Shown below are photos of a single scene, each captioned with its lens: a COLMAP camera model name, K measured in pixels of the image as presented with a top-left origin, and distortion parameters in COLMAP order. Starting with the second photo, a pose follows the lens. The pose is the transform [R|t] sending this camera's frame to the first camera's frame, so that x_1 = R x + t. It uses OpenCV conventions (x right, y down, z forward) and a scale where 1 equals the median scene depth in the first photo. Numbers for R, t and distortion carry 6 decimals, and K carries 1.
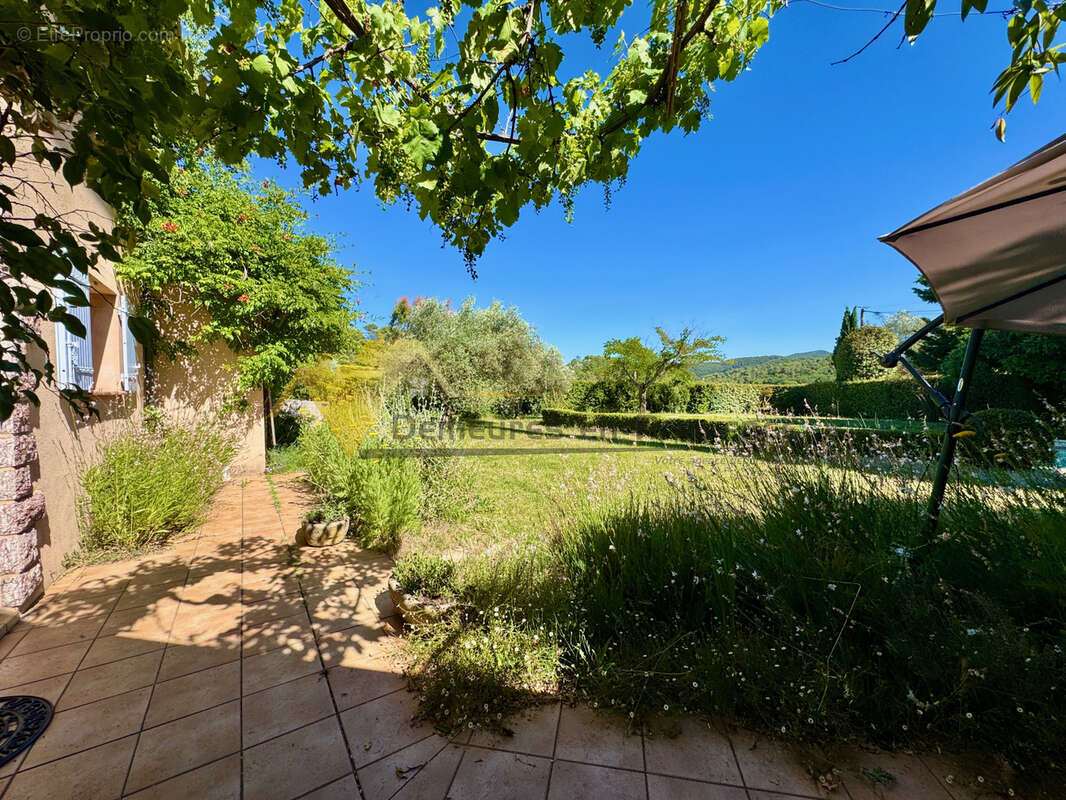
lens RADIAL K [[425.0, 0, 533.0], [0, 425.0, 400.0], [0, 0, 1]] dist [-0.002540, -0.000642]
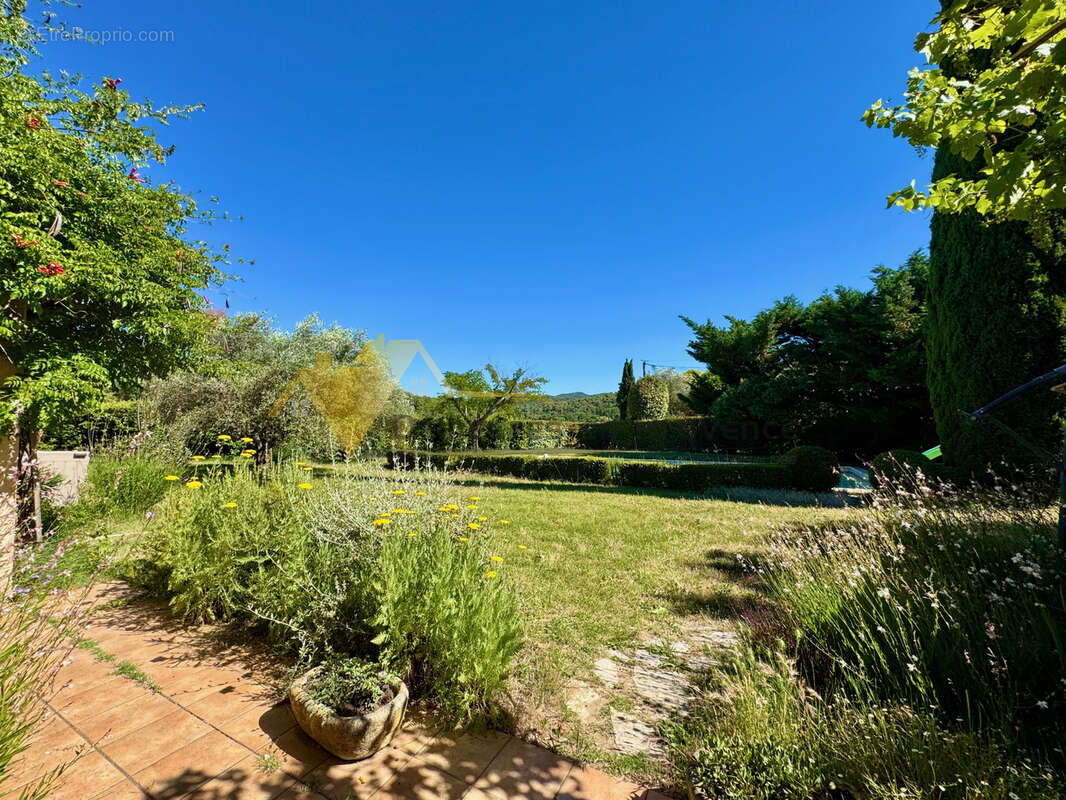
lens RADIAL K [[425.0, 0, 533.0], [0, 425.0, 400.0], [0, 0, 1]] dist [-0.002540, -0.000642]
pose [[0.885142, 0.030404, 0.464327, -0.631675], [0.007405, 0.996816, -0.079388, -0.053675], [-0.465262, 0.073708, 0.882099, 0.450301]]
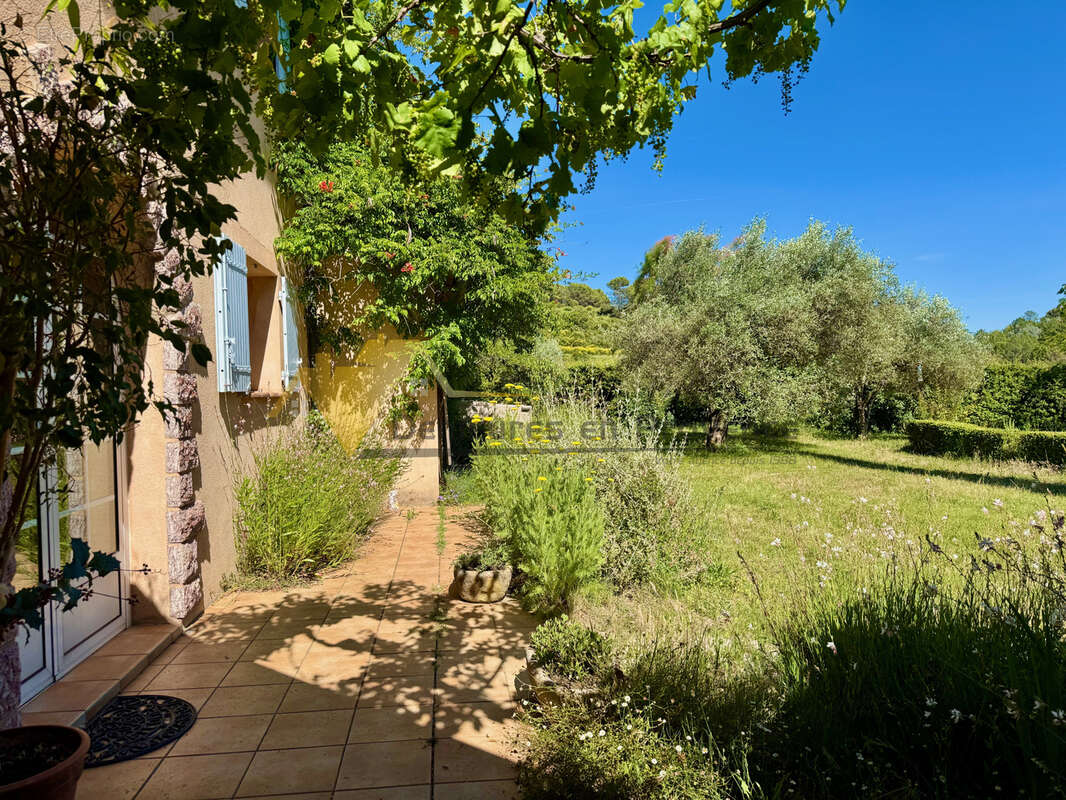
lens RADIAL K [[736.5, 0, 543.1], [0, 736.5, 403.4], [0, 0, 1]] dist [0.070962, -0.130489]
pose [[0.894488, 0.002938, -0.447081, 0.193762], [-0.002303, 0.999995, 0.001965, -0.003497], [0.447085, -0.000728, 0.894491, -0.103054]]
